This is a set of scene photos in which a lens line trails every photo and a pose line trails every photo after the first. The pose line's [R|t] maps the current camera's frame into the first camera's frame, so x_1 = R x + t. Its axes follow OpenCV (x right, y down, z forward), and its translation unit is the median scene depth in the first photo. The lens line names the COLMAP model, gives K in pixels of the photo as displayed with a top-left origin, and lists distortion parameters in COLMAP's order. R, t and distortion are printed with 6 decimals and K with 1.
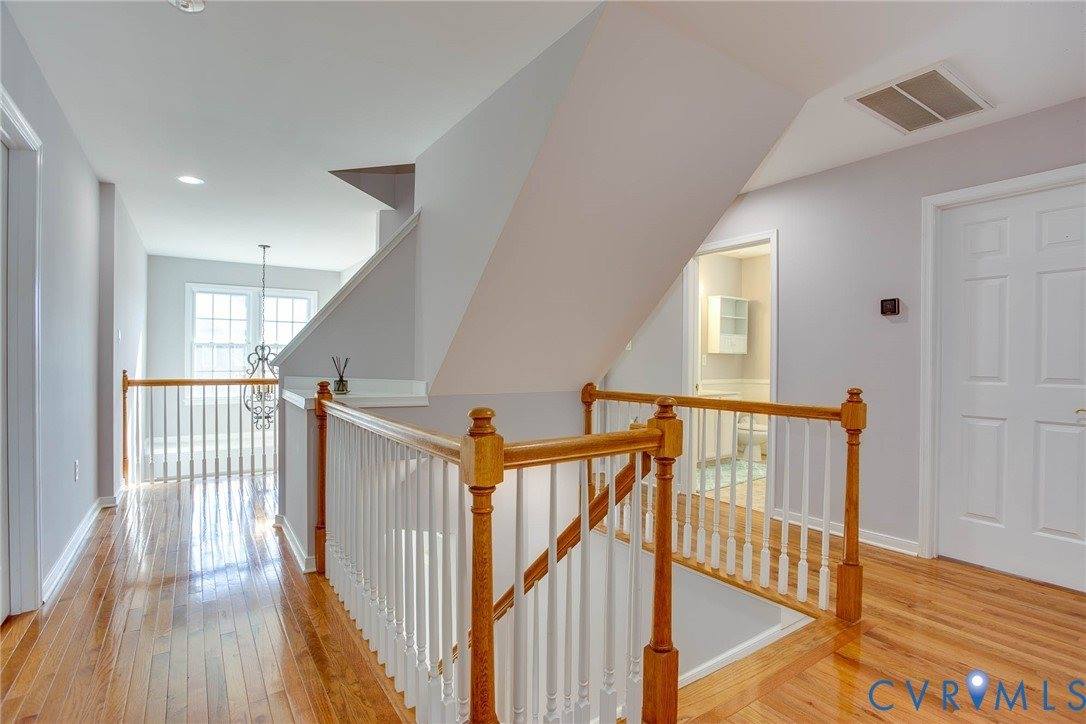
lens RADIAL K [[534.7, 0, 548.4], [0, 534.7, 365.8], [0, 0, 1]] dist [-0.042065, 0.000648]
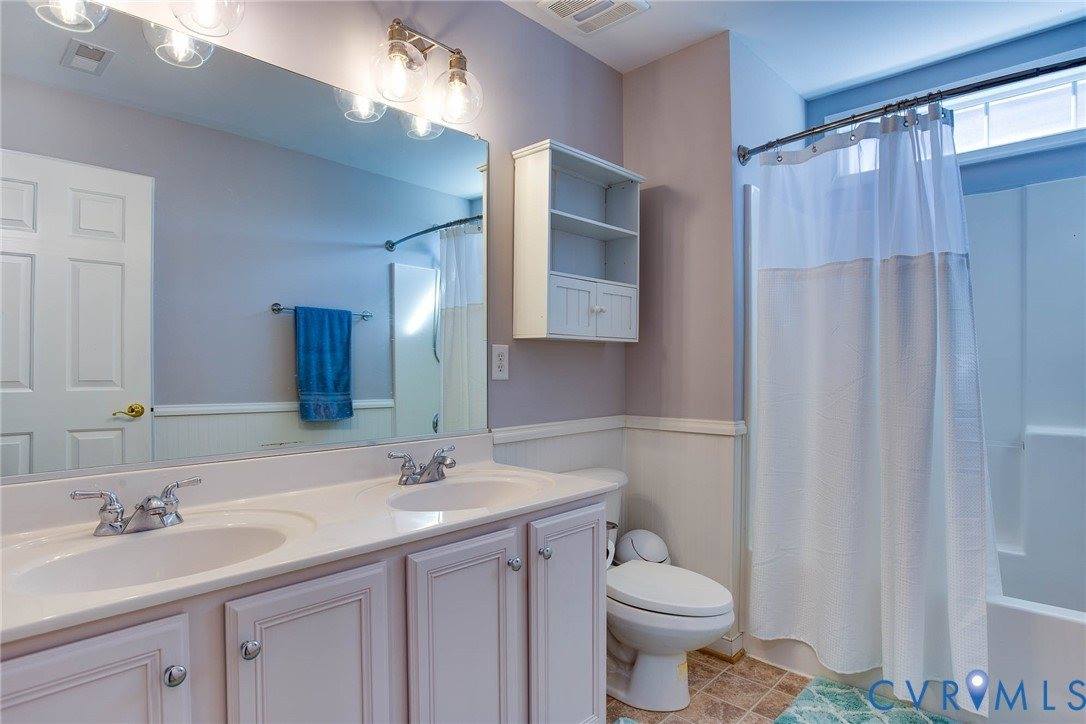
lens RADIAL K [[534.7, 0, 548.4], [0, 534.7, 365.8], [0, 0, 1]] dist [-0.042065, 0.000648]
pose [[0.985130, -0.007772, 0.171634, 0.264423], [0.008781, 0.999948, -0.005125, -0.006836], [-0.171585, 0.006556, 0.985147, 0.691739]]
